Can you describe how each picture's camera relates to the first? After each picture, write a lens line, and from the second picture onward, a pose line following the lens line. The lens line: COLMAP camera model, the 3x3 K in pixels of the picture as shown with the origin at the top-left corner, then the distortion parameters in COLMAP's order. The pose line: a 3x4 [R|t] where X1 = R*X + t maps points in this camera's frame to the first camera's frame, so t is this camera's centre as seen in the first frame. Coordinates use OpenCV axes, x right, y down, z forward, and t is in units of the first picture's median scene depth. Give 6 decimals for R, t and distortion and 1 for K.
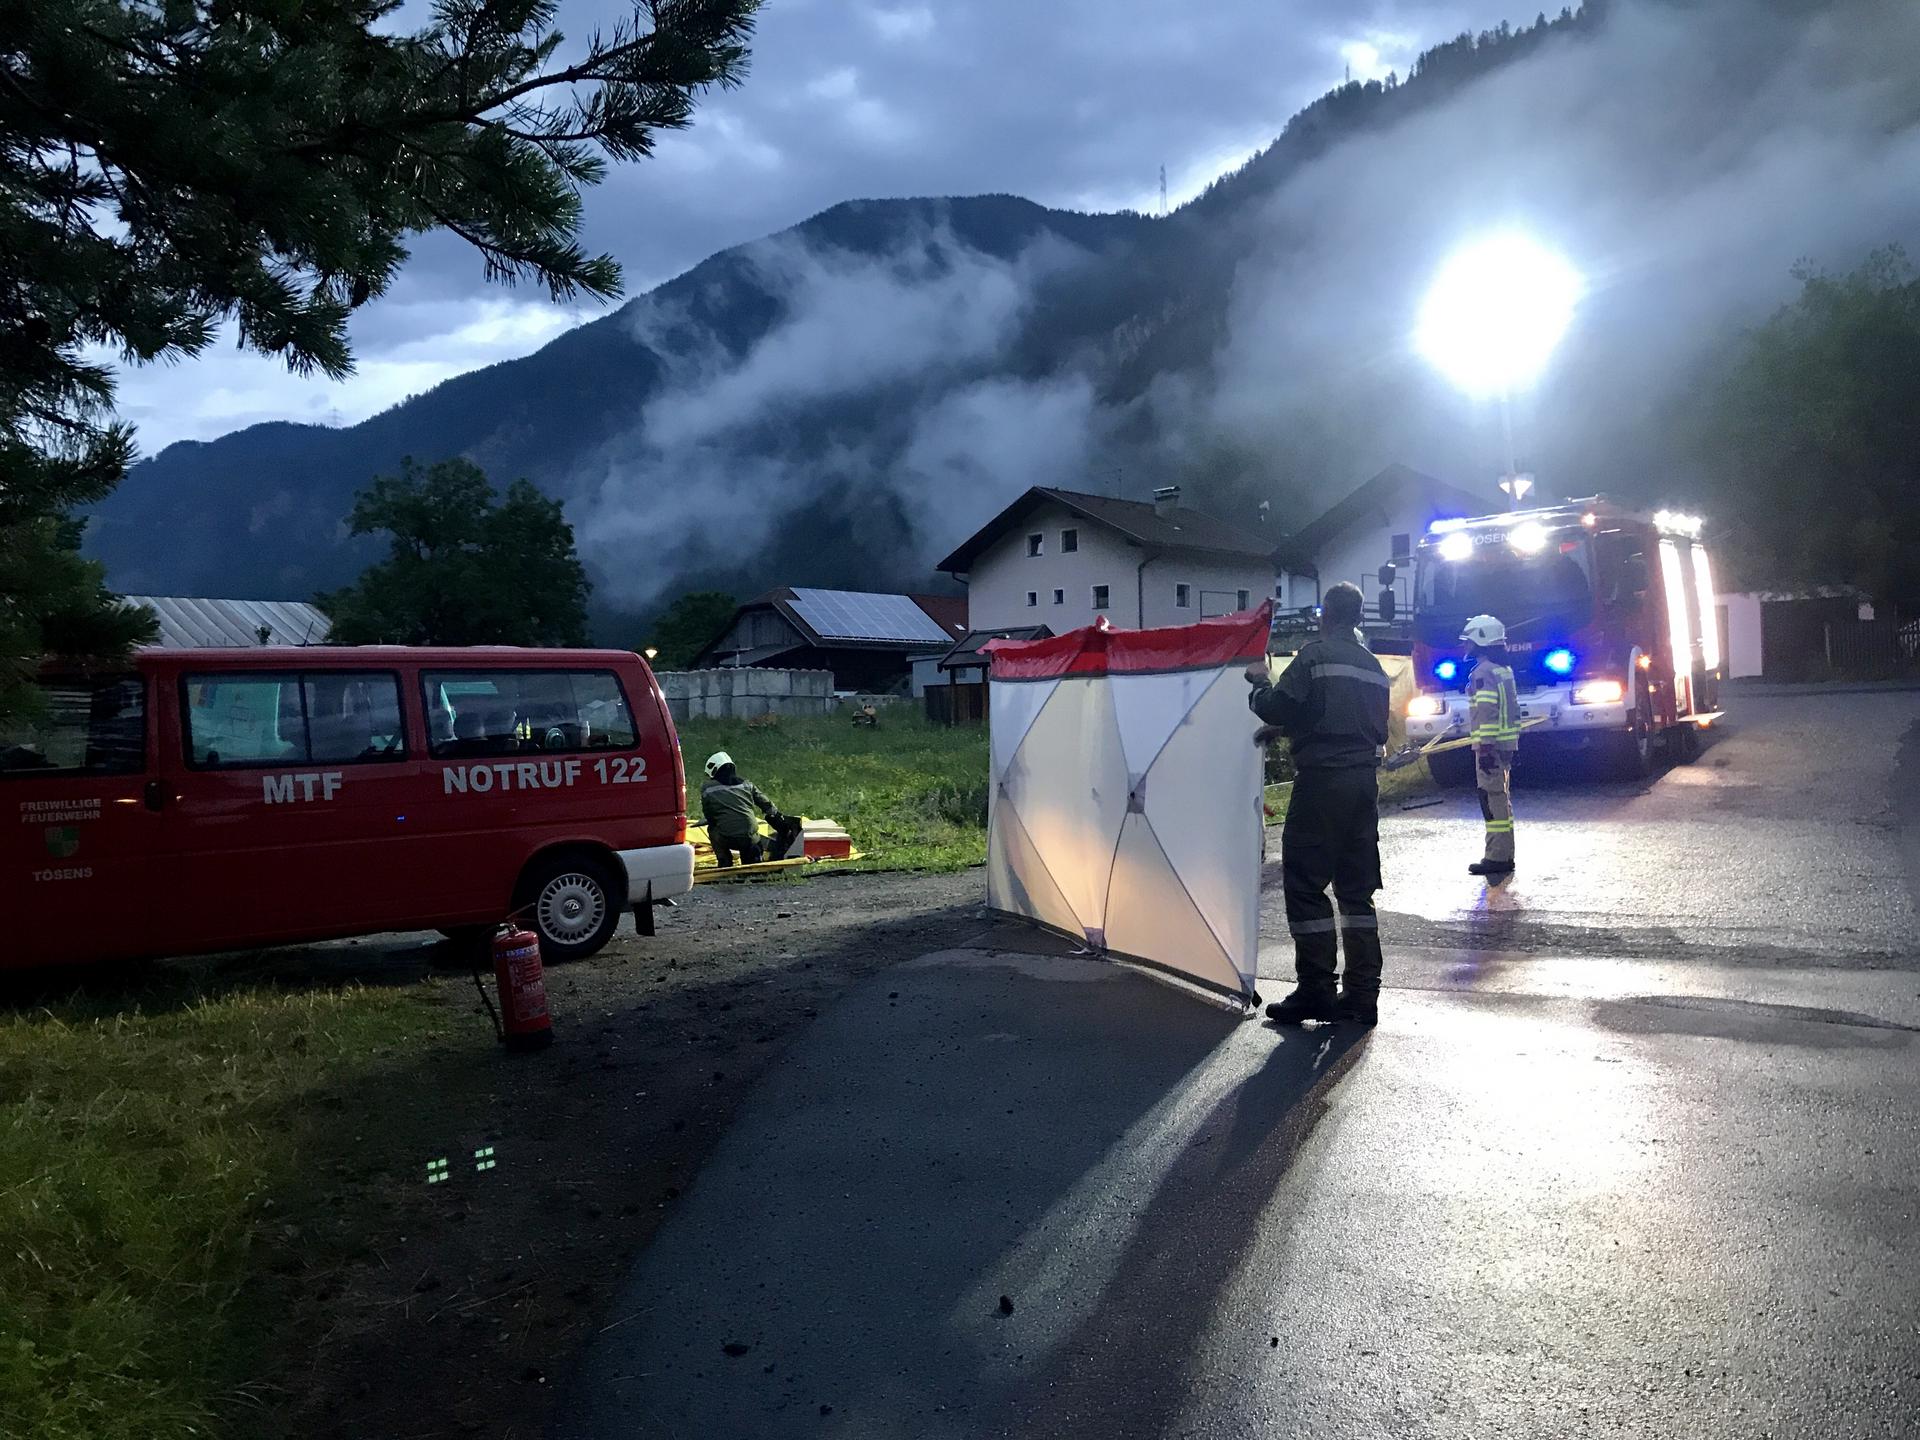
lens RADIAL K [[1566.0, 0, 984.5], [0, 1566.0, 755.8], [0, 0, 1]] dist [0.034512, -0.005176]
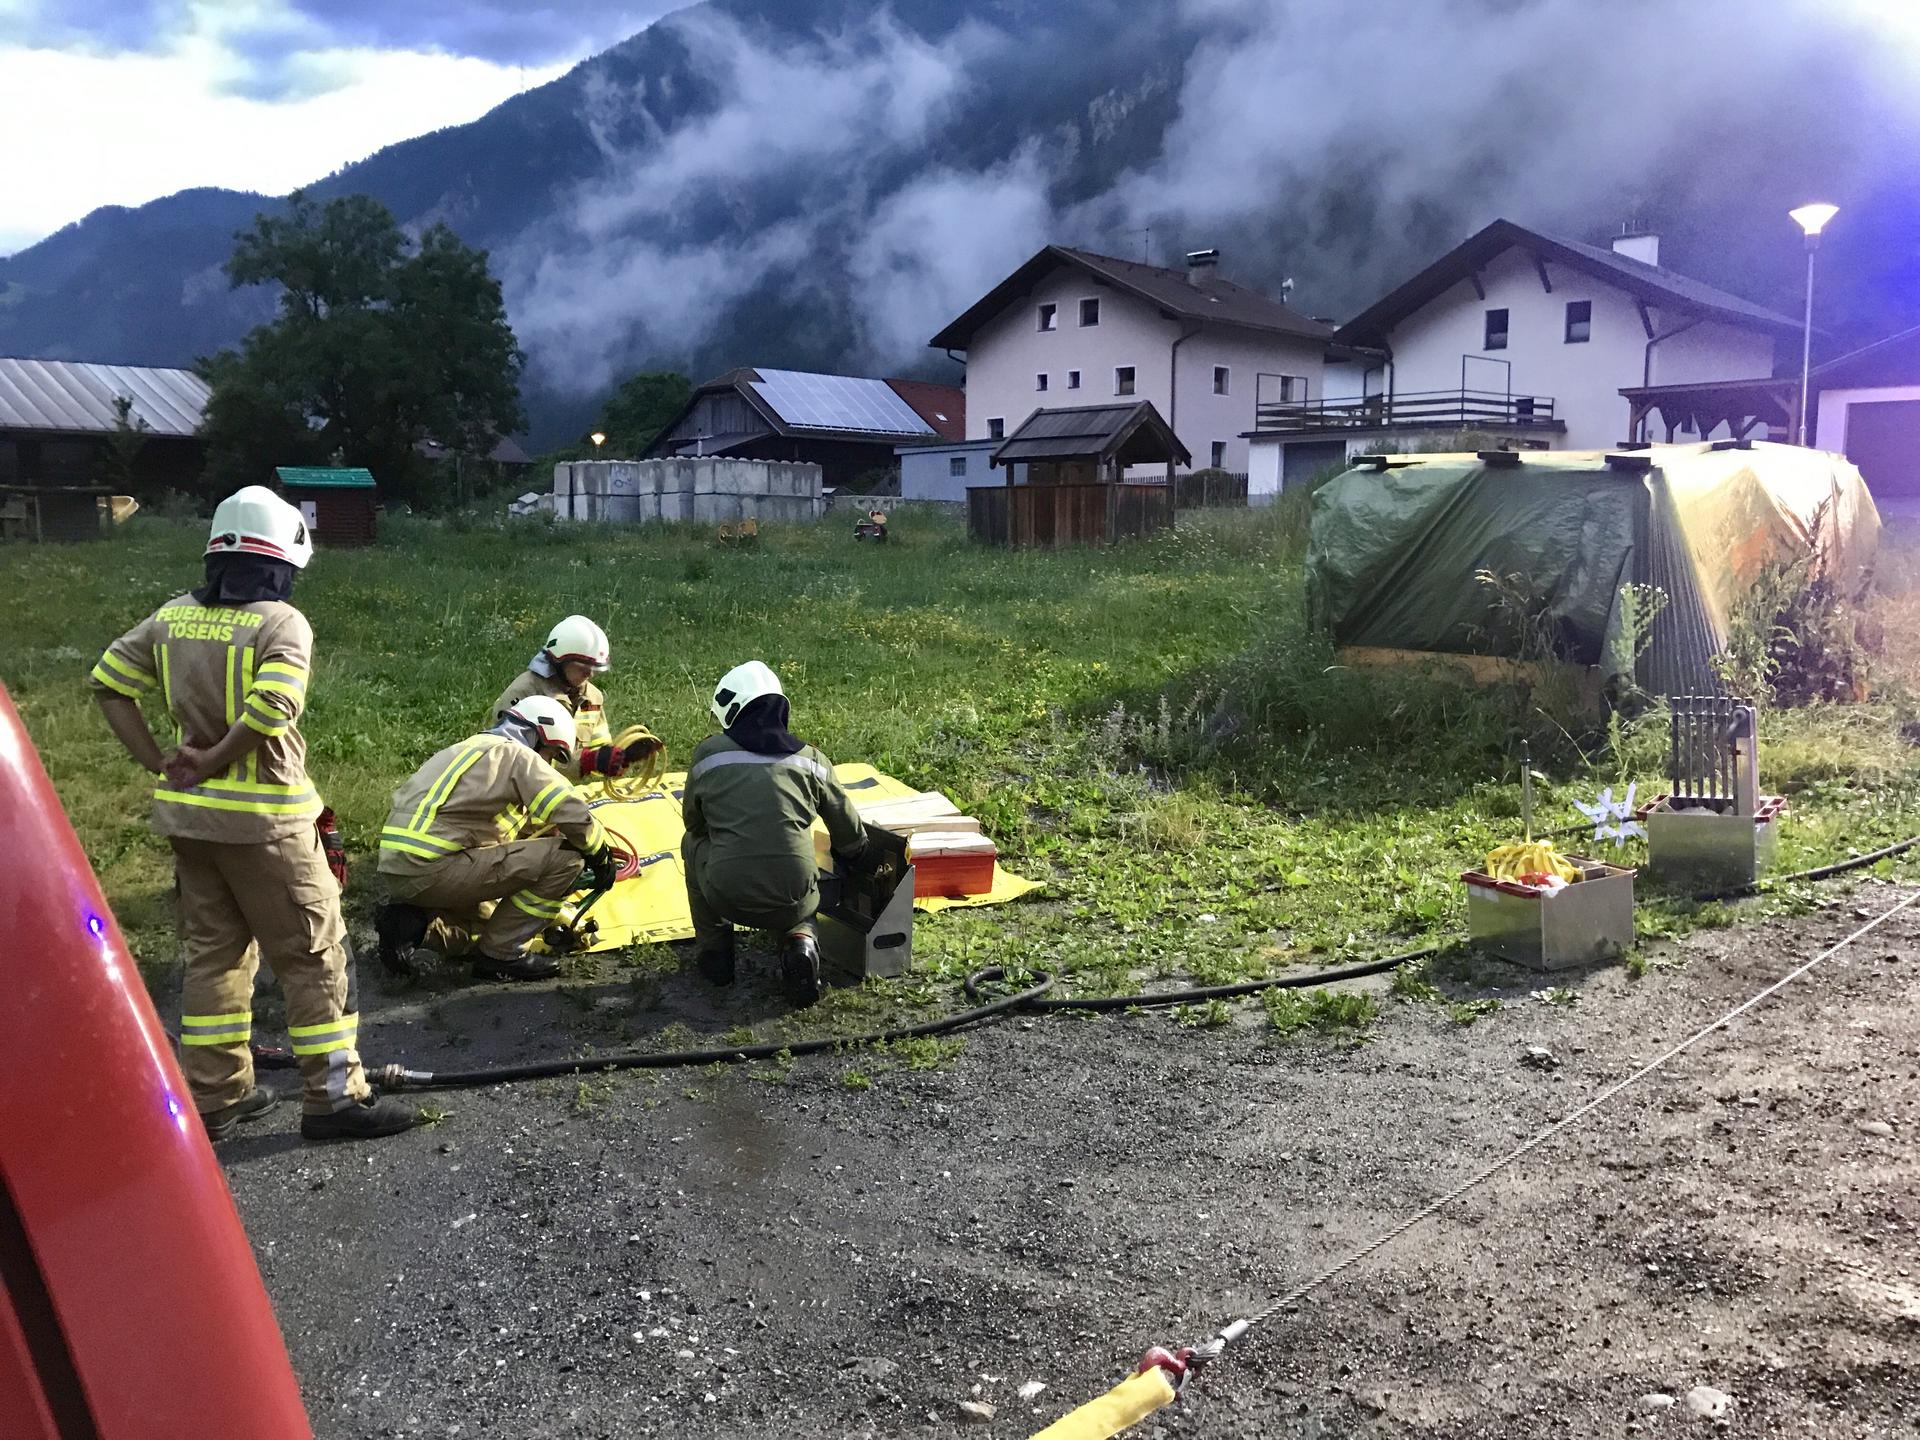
lens RADIAL K [[1577.5, 0, 960.0], [0, 1577.5, 720.0], [0, 0, 1]] dist [0.026292, -0.003936]
pose [[0.999807, 0.015337, 0.012260, -0.024475], [-0.016542, 0.994318, 0.105159, -0.007305], [-0.010577, -0.105341, 0.994380, 0.135394]]
